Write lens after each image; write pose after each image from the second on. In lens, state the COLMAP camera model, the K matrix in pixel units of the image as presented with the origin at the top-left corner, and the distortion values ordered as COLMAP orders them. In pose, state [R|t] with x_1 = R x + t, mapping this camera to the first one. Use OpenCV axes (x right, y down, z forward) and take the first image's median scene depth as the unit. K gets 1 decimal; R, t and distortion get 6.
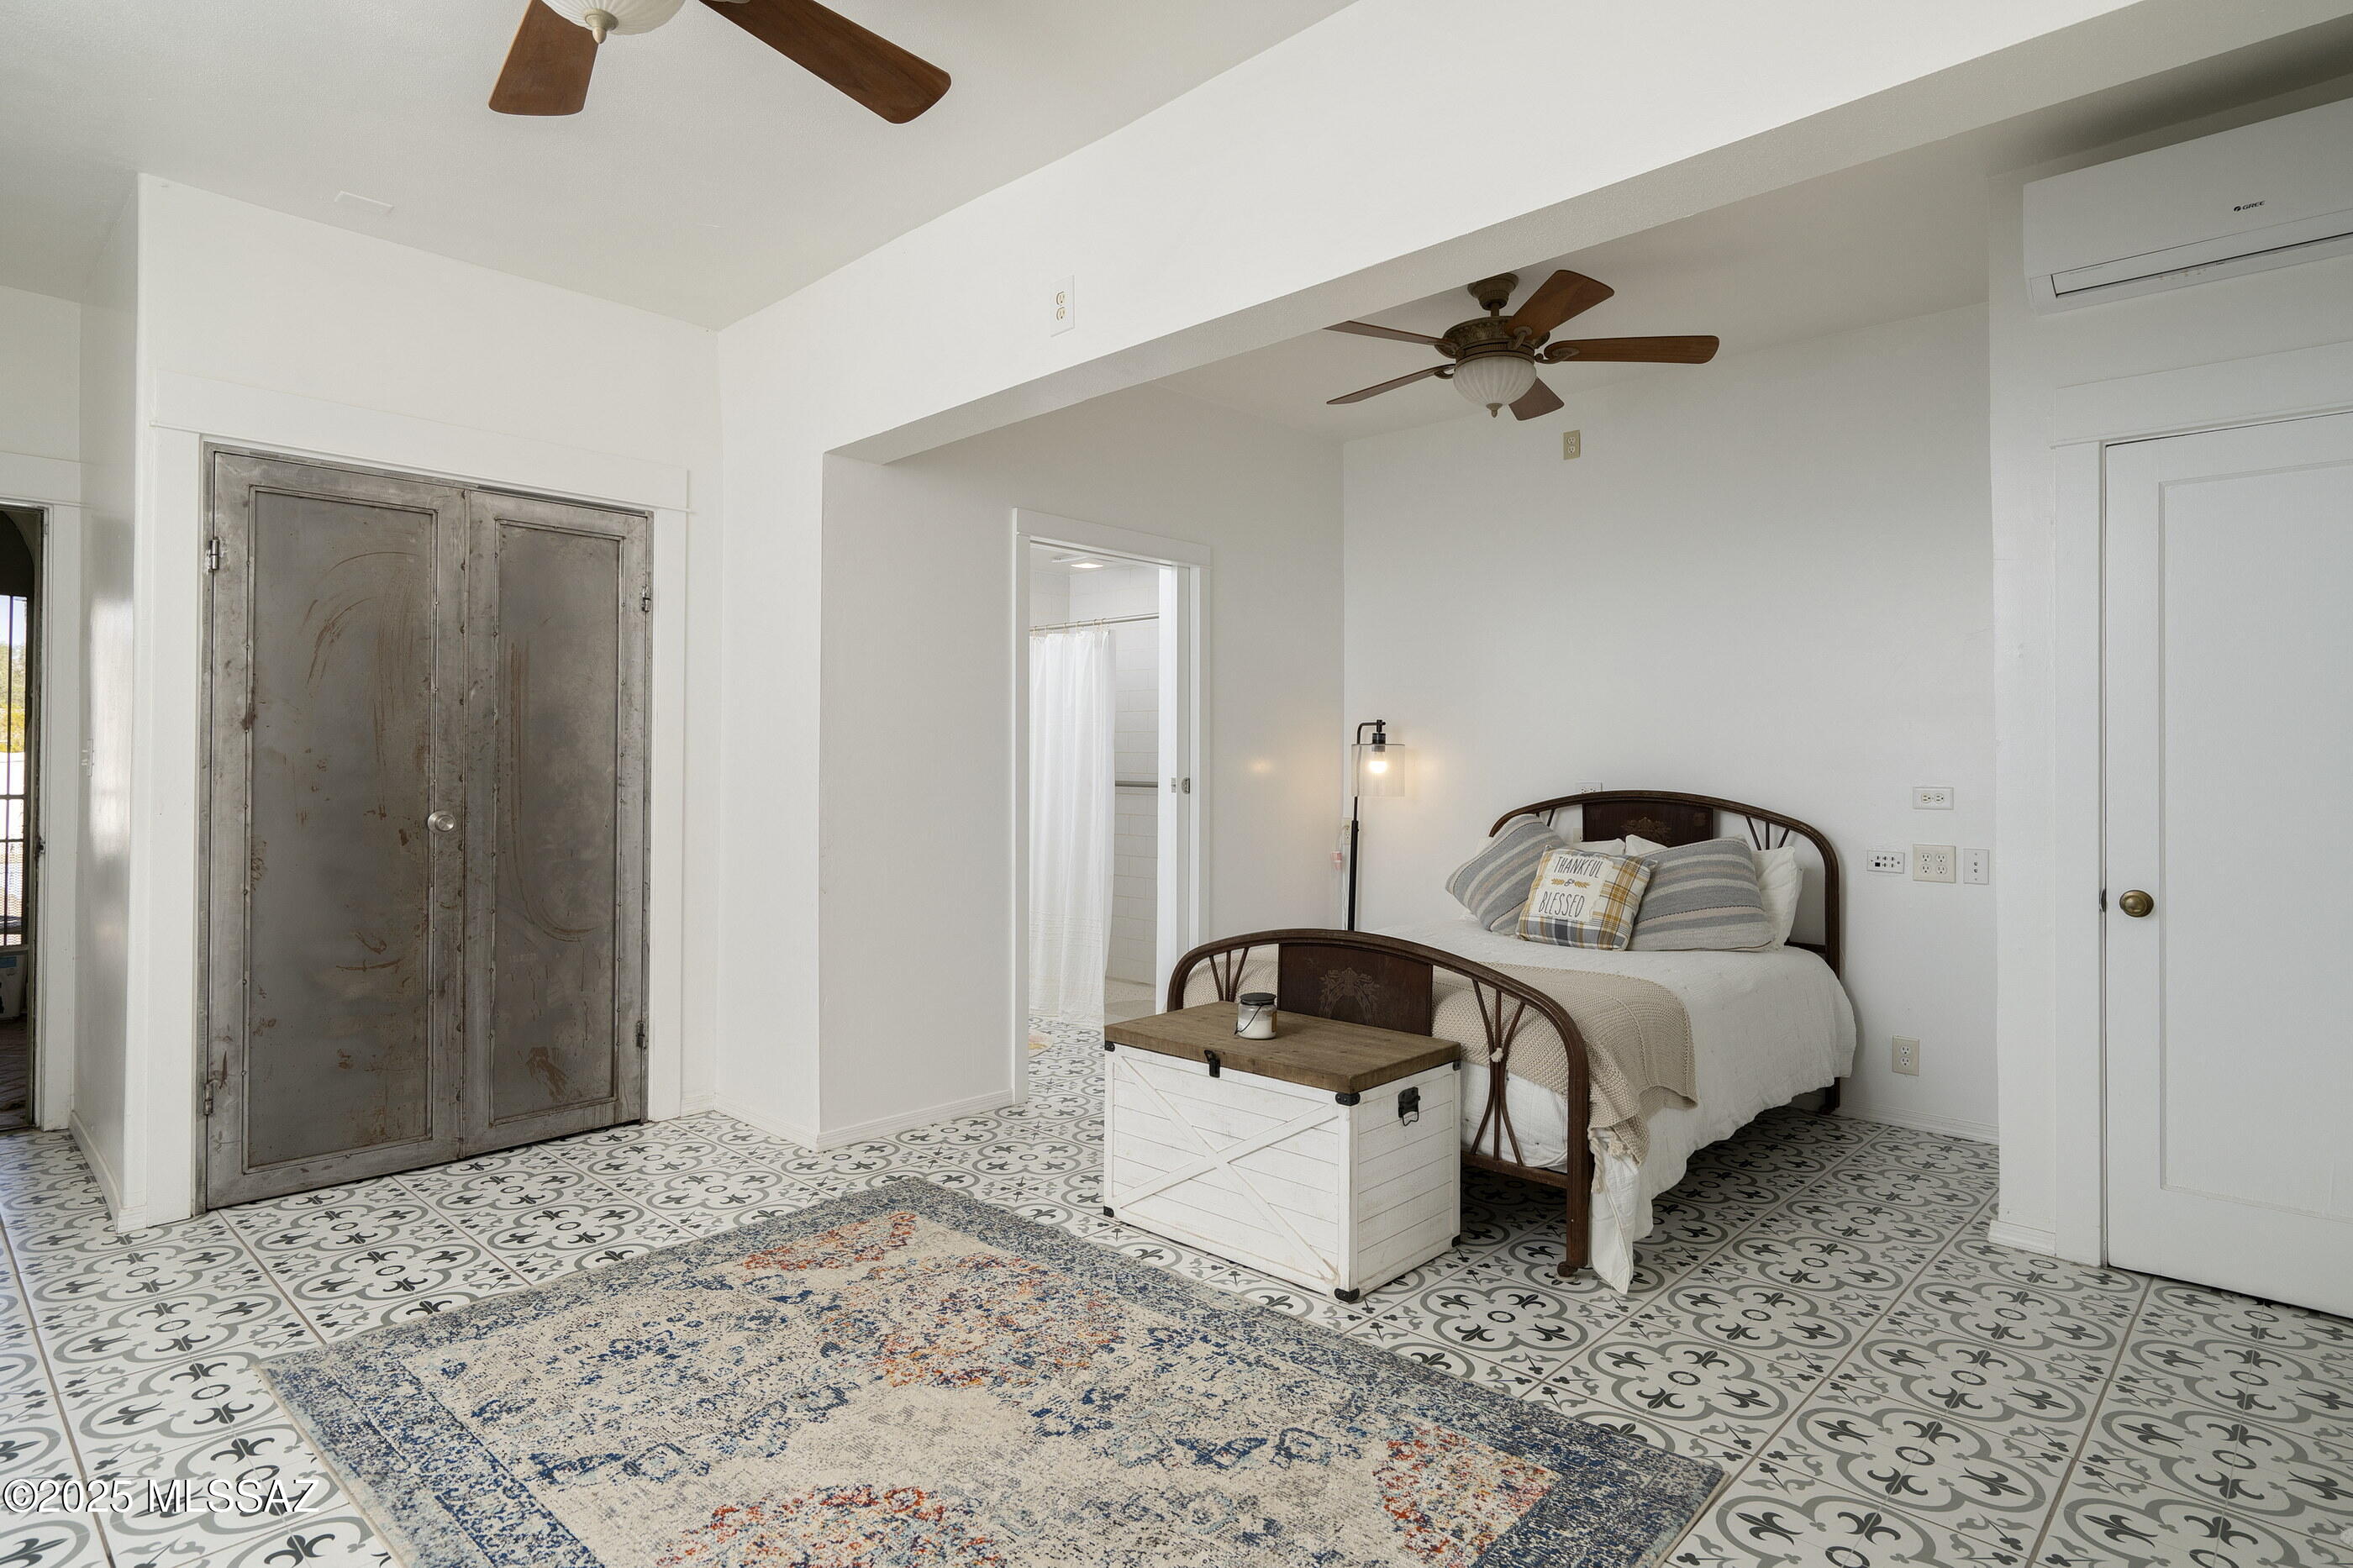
lens RADIAL K [[1251.9, 0, 1181.7], [0, 1251.9, 767.3], [0, 0, 1]] dist [0.002236, 0.000010]
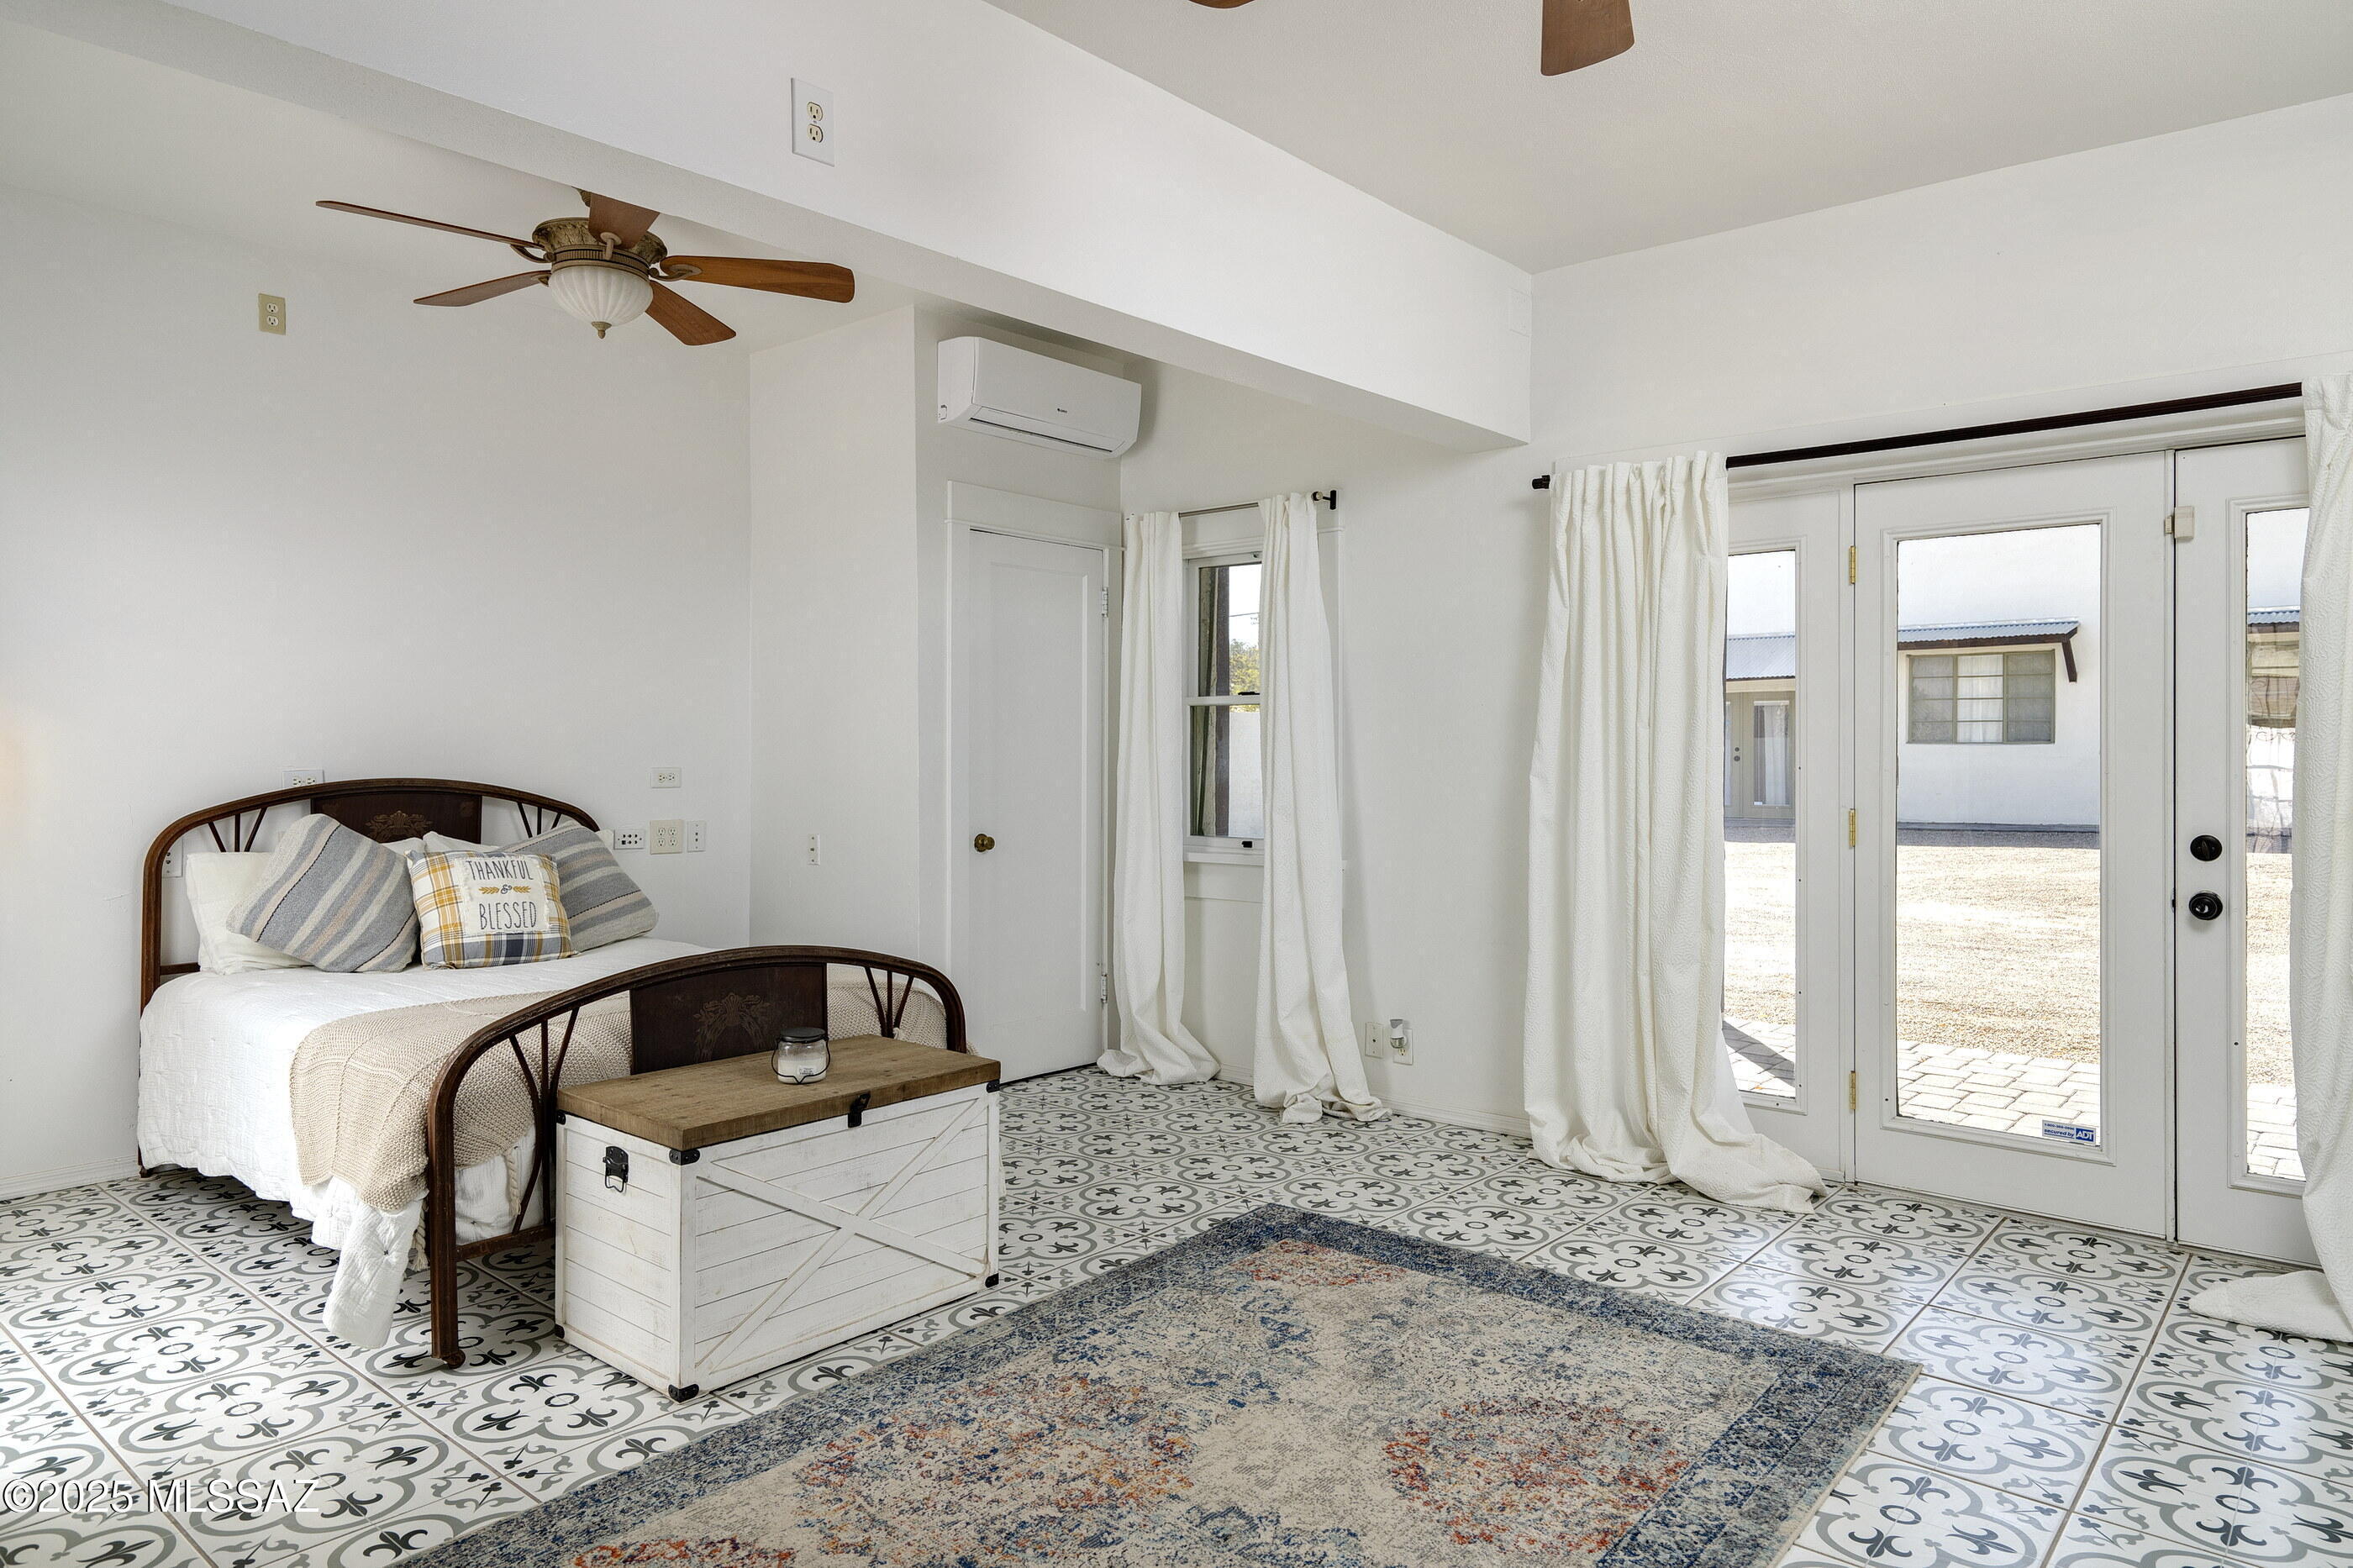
lens RADIAL K [[1460.7, 0, 1180.3], [0, 1460.7, 779.6], [0, 0, 1]] dist [0.000766, 0.000344]
pose [[-0.042788, -0.025853, 0.998750, -0.996314], [-0.001187, 0.999666, 0.025826, -0.010276], [-0.999083, -0.000080, -0.042804, 0.863970]]
